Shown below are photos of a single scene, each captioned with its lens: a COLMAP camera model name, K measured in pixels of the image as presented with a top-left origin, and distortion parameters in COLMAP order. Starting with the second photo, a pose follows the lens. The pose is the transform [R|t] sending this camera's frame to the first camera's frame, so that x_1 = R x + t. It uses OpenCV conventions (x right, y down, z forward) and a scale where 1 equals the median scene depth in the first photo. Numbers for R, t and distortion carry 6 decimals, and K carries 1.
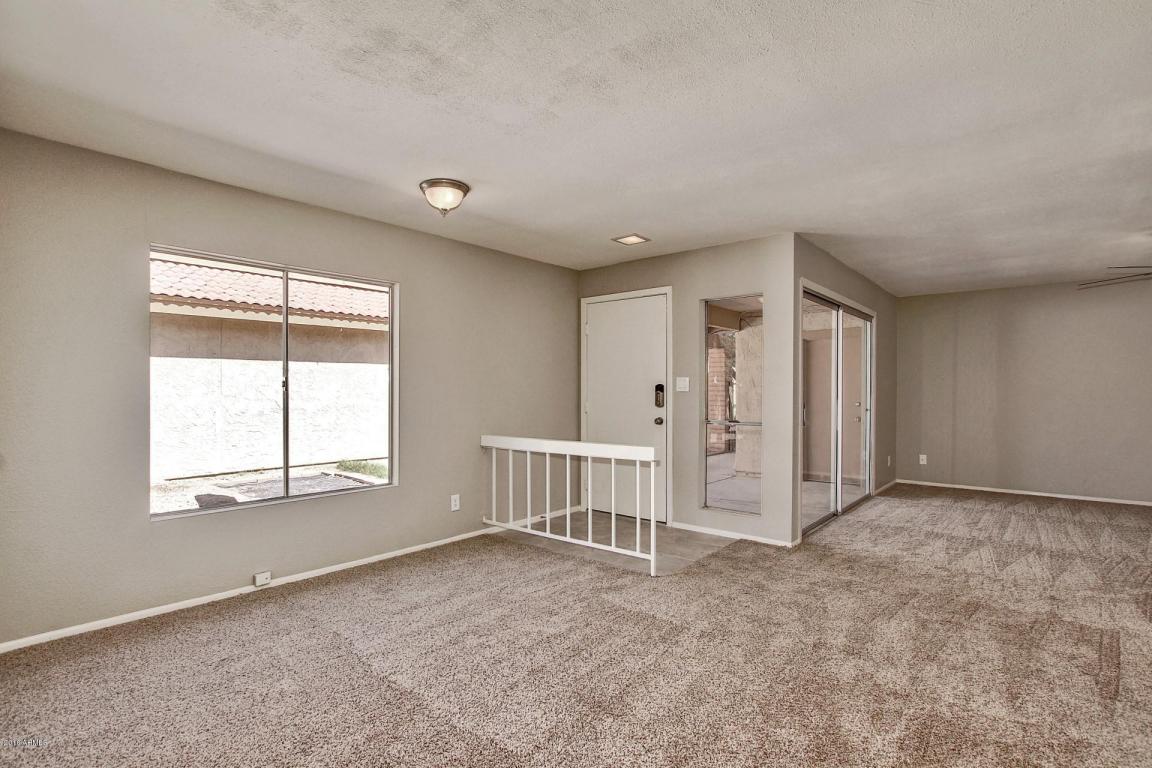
lens RADIAL K [[560.8, 0, 575.8], [0, 560.8, 392.6], [0, 0, 1]] dist [-0.021542, 0.000418]
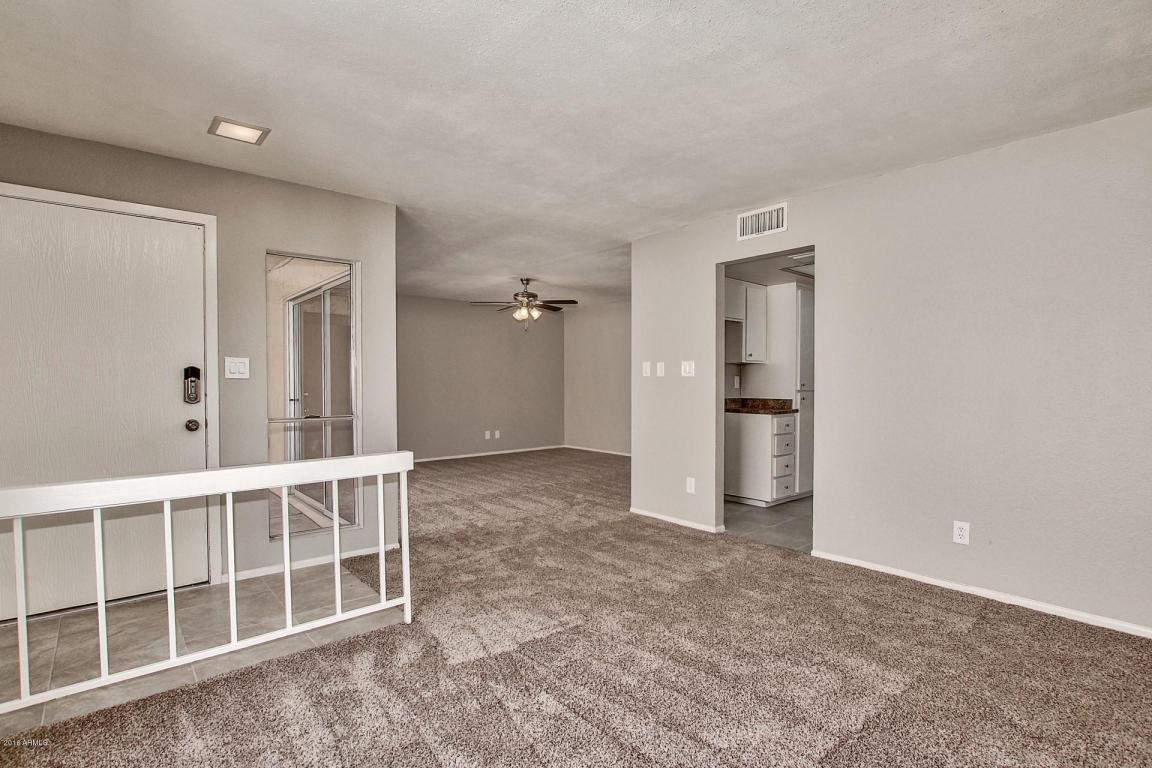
lens RADIAL K [[560.8, 0, 575.8], [0, 560.8, 392.6], [0, 0, 1]] dist [-0.021542, 0.000418]
pose [[0.131467, -0.013172, 0.991233, -0.532905], [0.007296, 0.999897, 0.012320, 0.012424], [-0.991294, 0.005613, 0.131550, 0.641621]]
